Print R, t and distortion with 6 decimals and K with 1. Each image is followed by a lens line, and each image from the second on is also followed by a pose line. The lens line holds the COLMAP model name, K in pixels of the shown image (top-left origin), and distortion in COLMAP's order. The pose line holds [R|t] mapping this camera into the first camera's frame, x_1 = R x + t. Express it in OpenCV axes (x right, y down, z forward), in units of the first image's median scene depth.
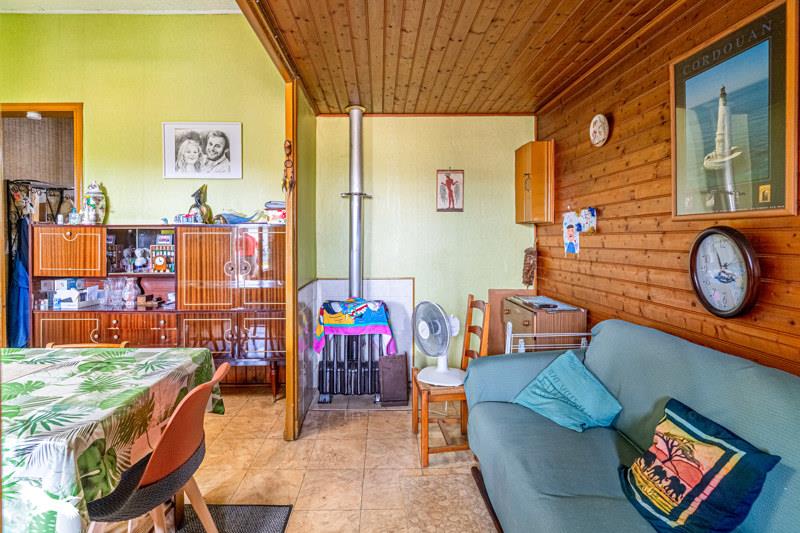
lens RADIAL K [[398.2, 0, 390.6], [0, 398.2, 239.0], [0, 0, 1]] dist [-0.003628, 0.000155]
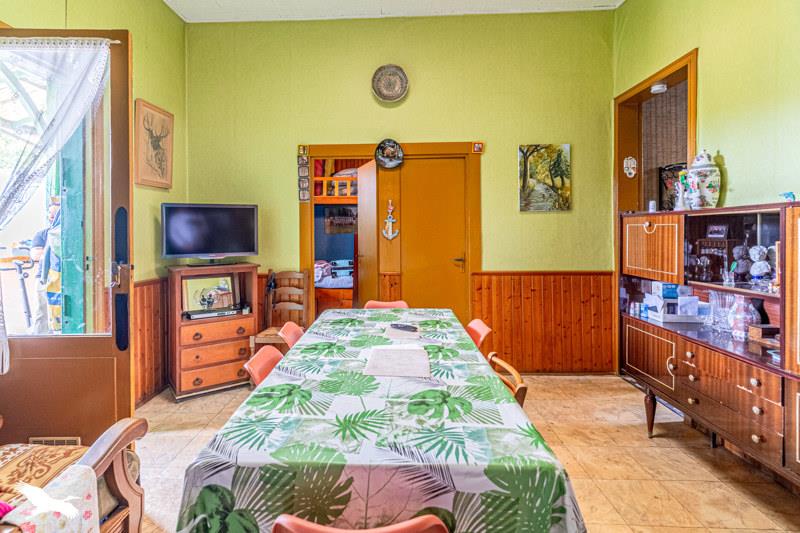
lens RADIAL K [[398.2, 0, 390.0], [0, 398.2, 233.2], [0, 0, 1]] dist [-0.003628, 0.000155]
pose [[-0.071321, 0.003123, -0.997449, 0.008768], [0.002185, 0.999993, 0.002974, 0.000940], [0.997451, -0.001967, -0.071327, 0.518704]]
